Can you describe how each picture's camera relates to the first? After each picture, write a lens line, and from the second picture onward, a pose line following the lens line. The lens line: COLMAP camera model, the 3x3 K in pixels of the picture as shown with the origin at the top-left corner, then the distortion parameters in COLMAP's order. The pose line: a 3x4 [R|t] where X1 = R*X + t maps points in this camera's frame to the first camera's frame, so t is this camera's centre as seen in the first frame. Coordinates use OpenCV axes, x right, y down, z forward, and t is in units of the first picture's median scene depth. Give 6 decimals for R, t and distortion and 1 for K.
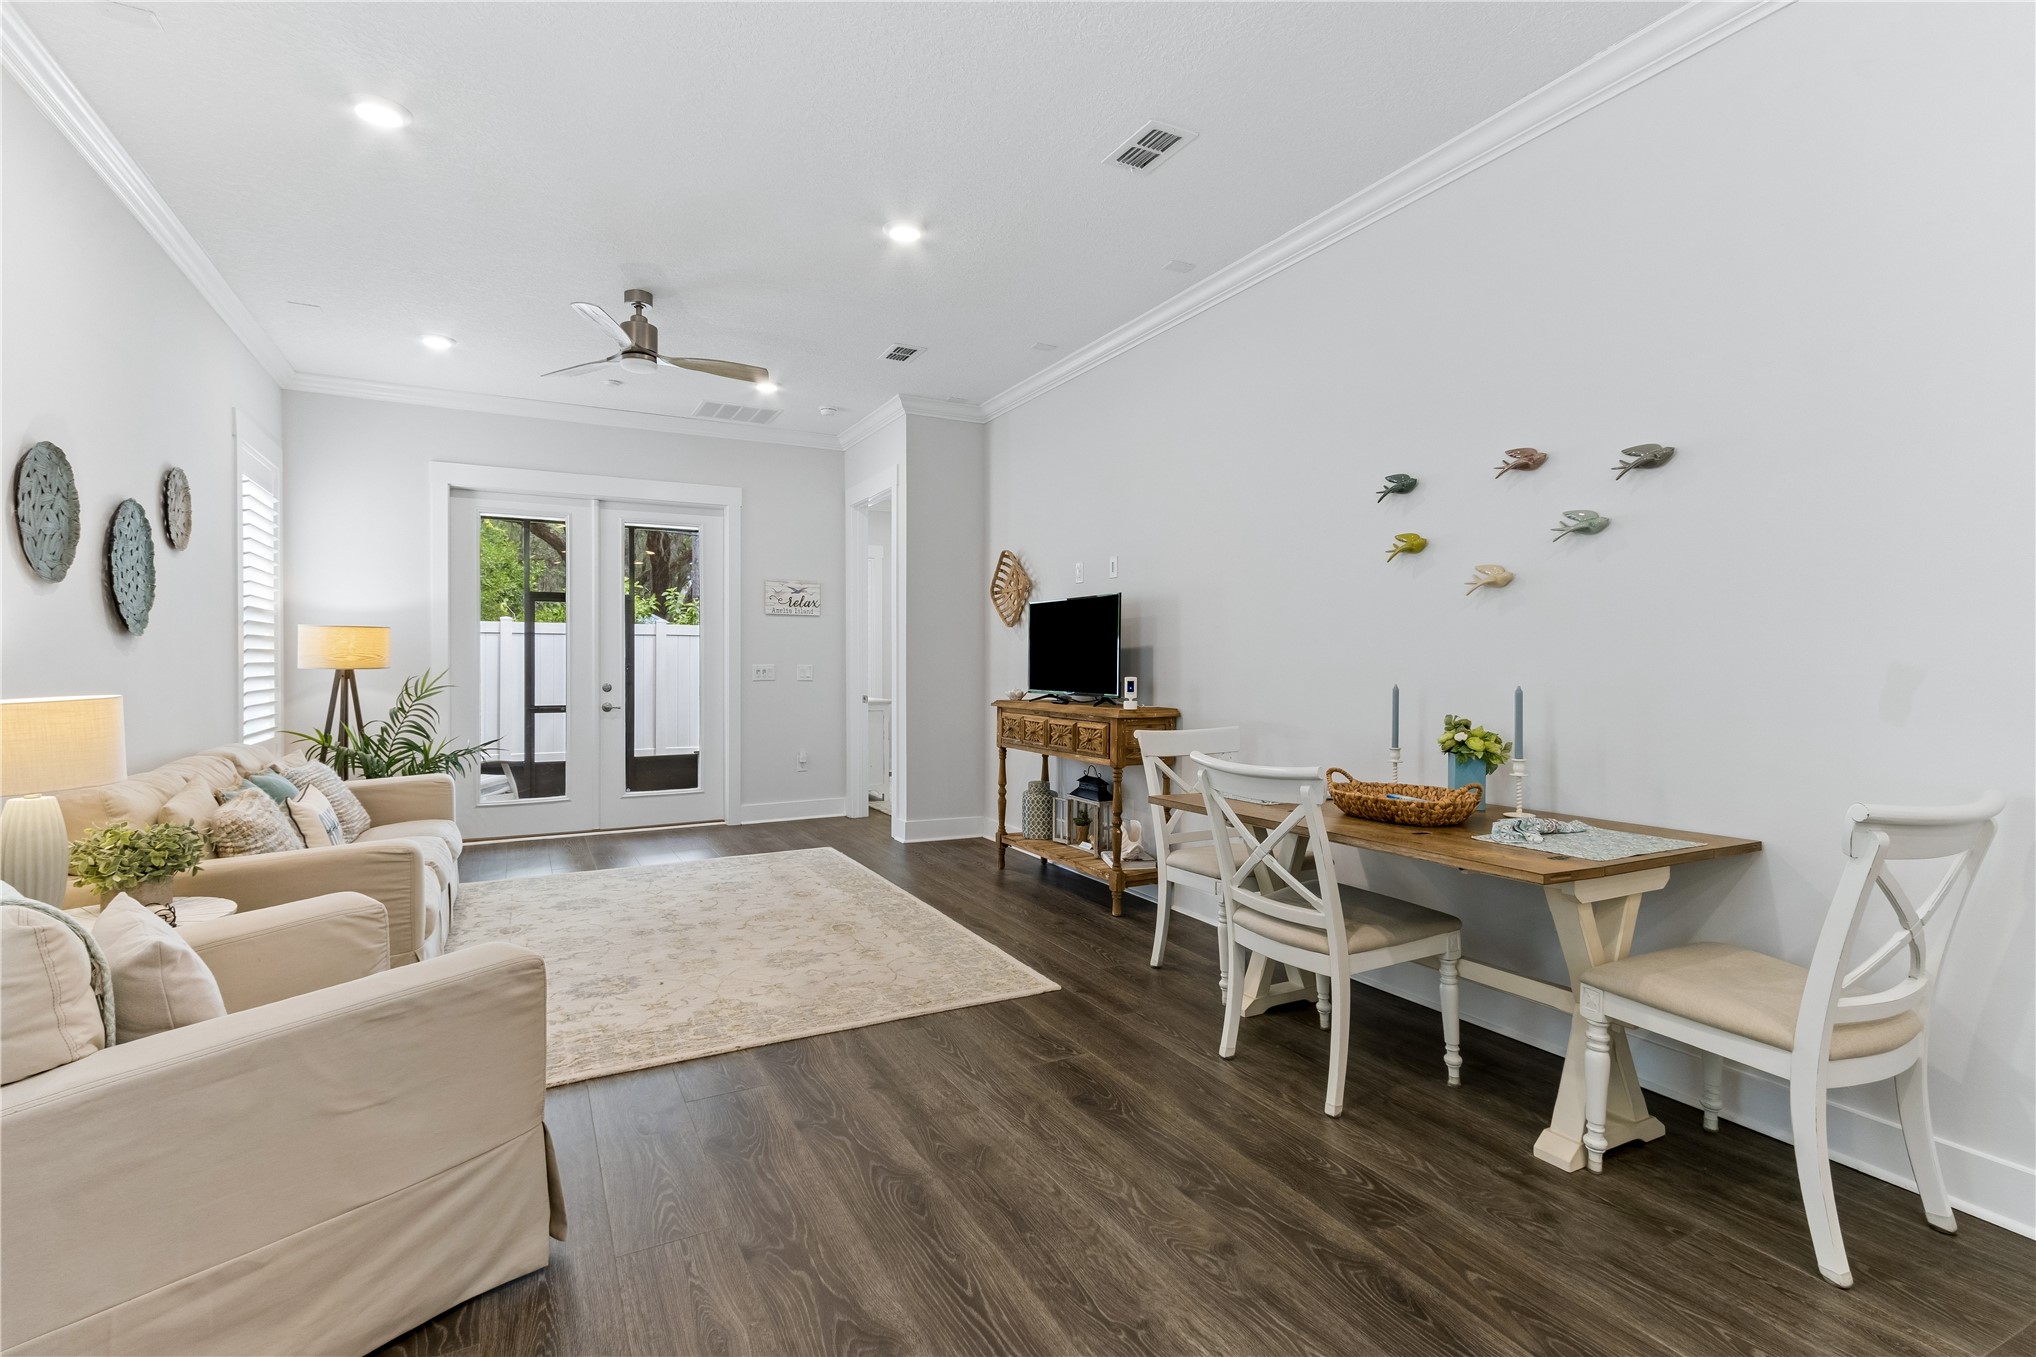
lens RADIAL K [[944.1, 0, 995.5], [0, 944.1, 662.7], [0, 0, 1]] dist [0.031471, -0.001323]
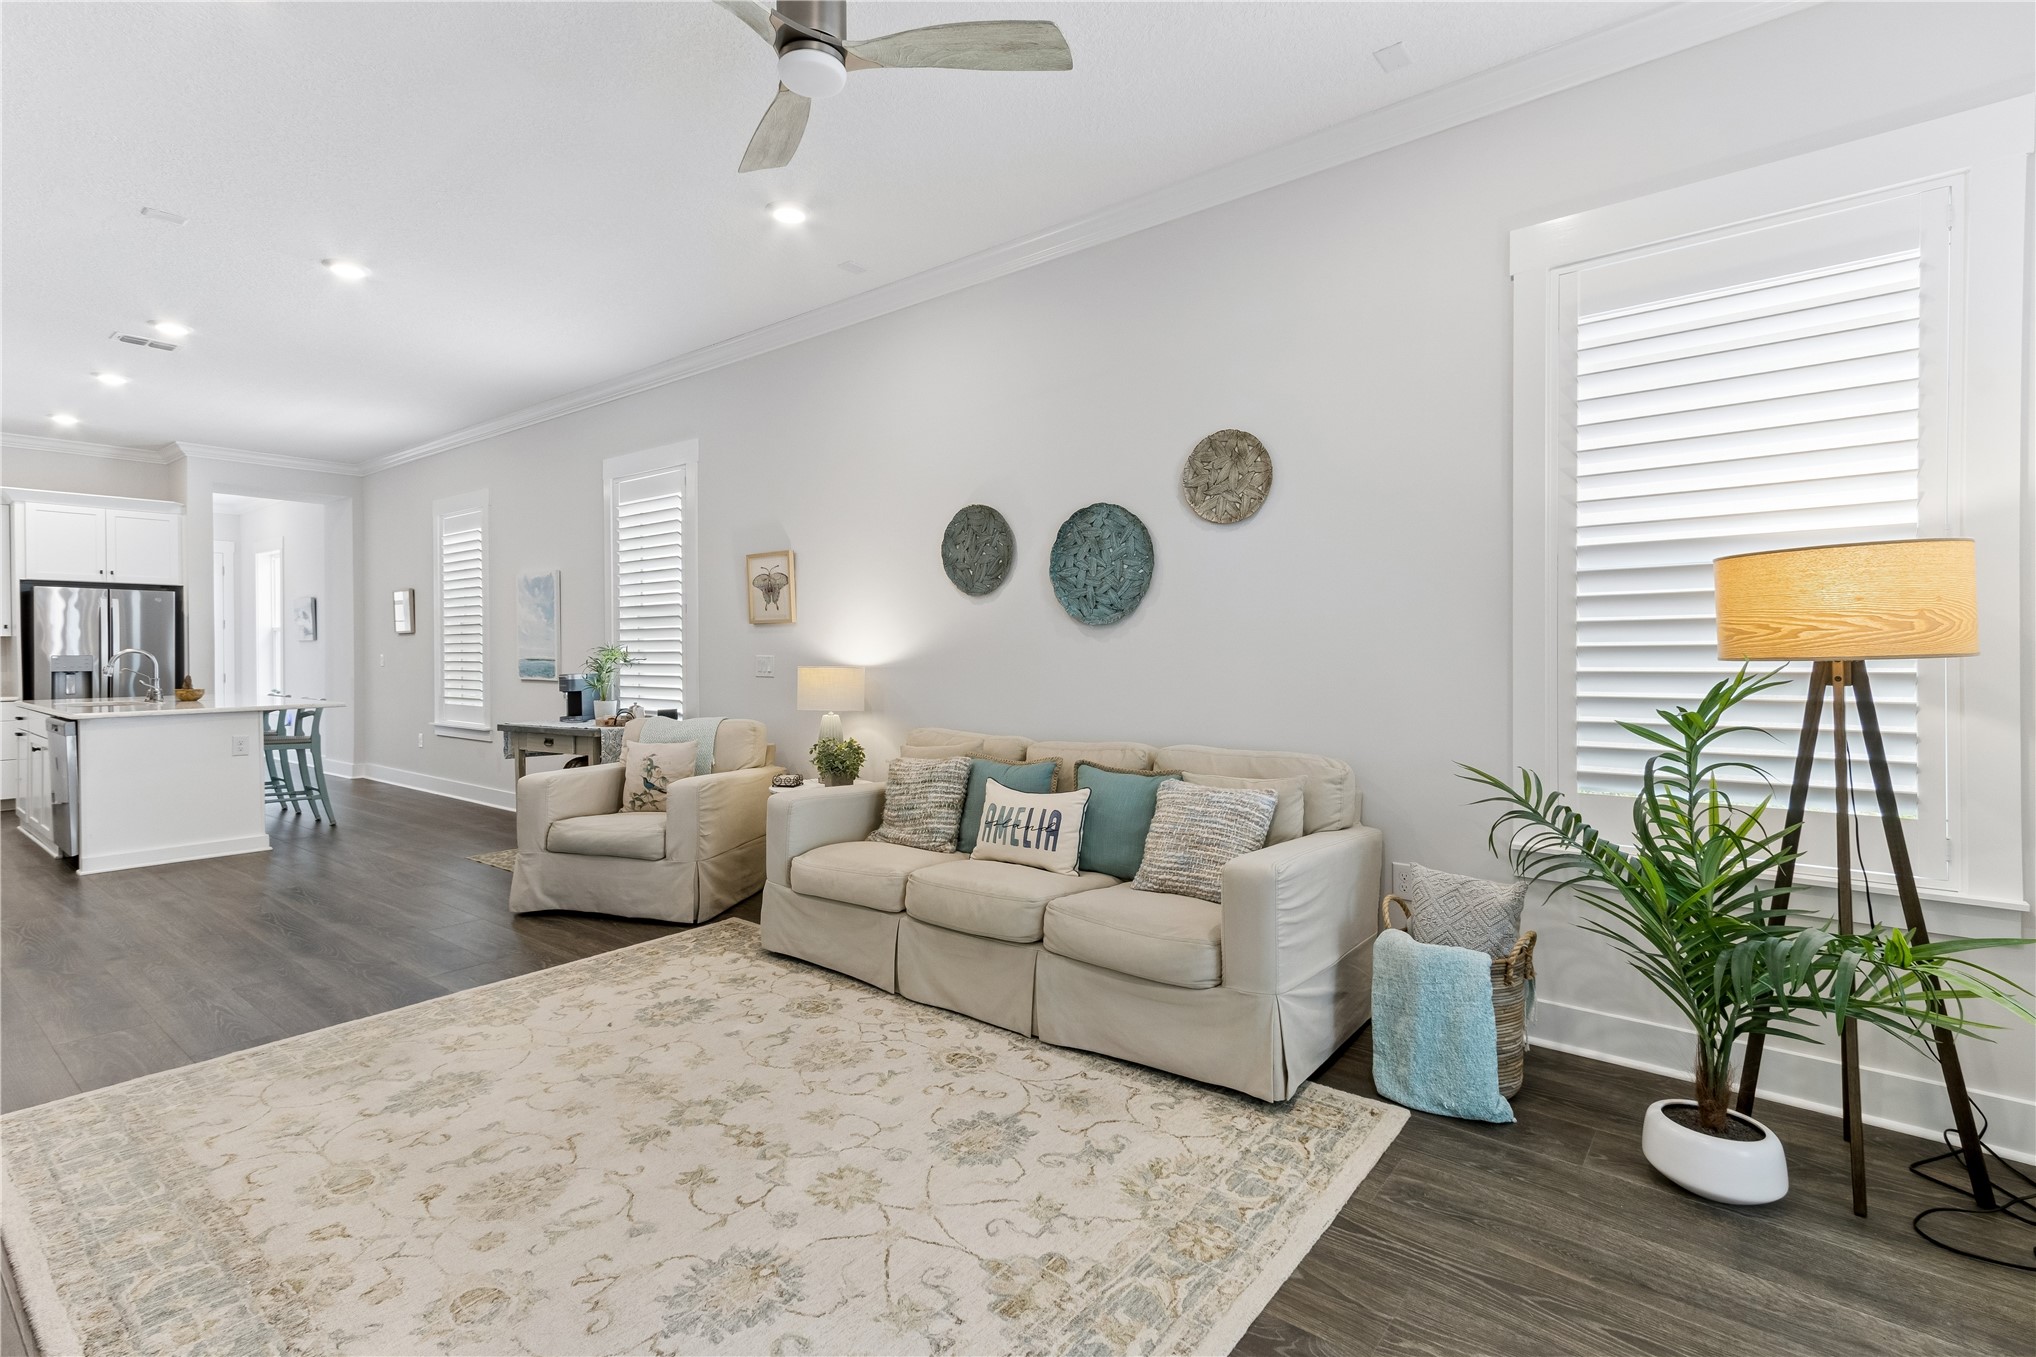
lens RADIAL K [[945.5, 0, 1002.2], [0, 945.5, 651.4], [0, 0, 1]] dist [0.021407, 0.000169]
pose [[-0.910732, 0.005169, -0.412966, -0.274072], [0.003890, 0.999985, 0.003938, -0.001085], [0.412980, 0.001980, -0.910738, 1.644538]]
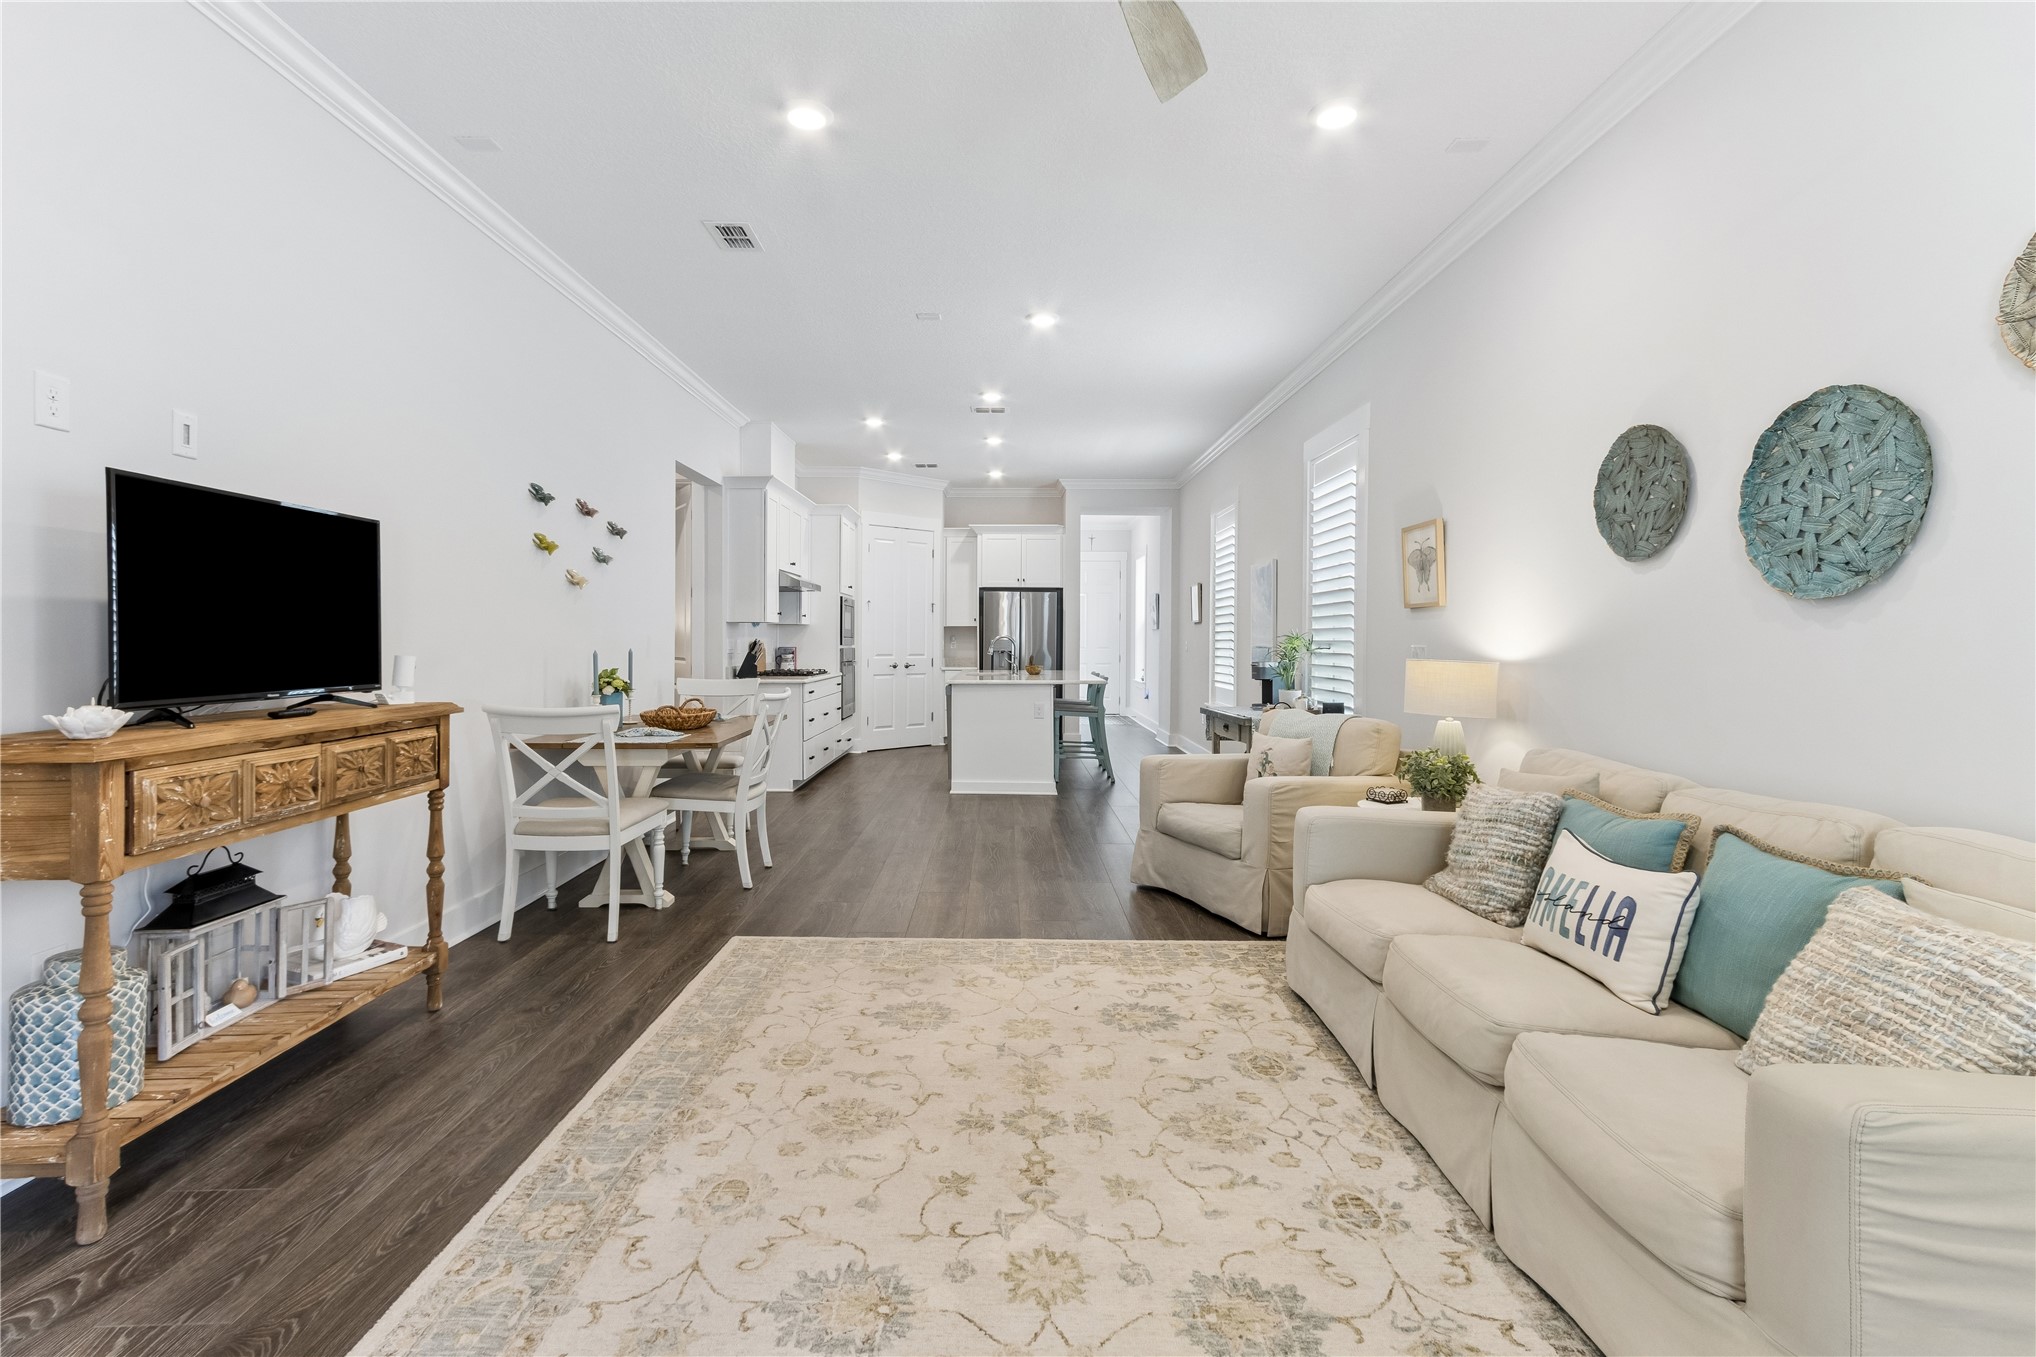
lens RADIAL K [[953.5, 0, 996.9], [0, 953.5, 641.1], [0, 0, 1]] dist [0.026050, -0.000174]
pose [[-0.889440, -0.006276, 0.457010, -0.582390], [-0.005042, 0.999980, 0.003919, 0.000916], [-0.457025, 0.001181, -0.889453, 1.541333]]
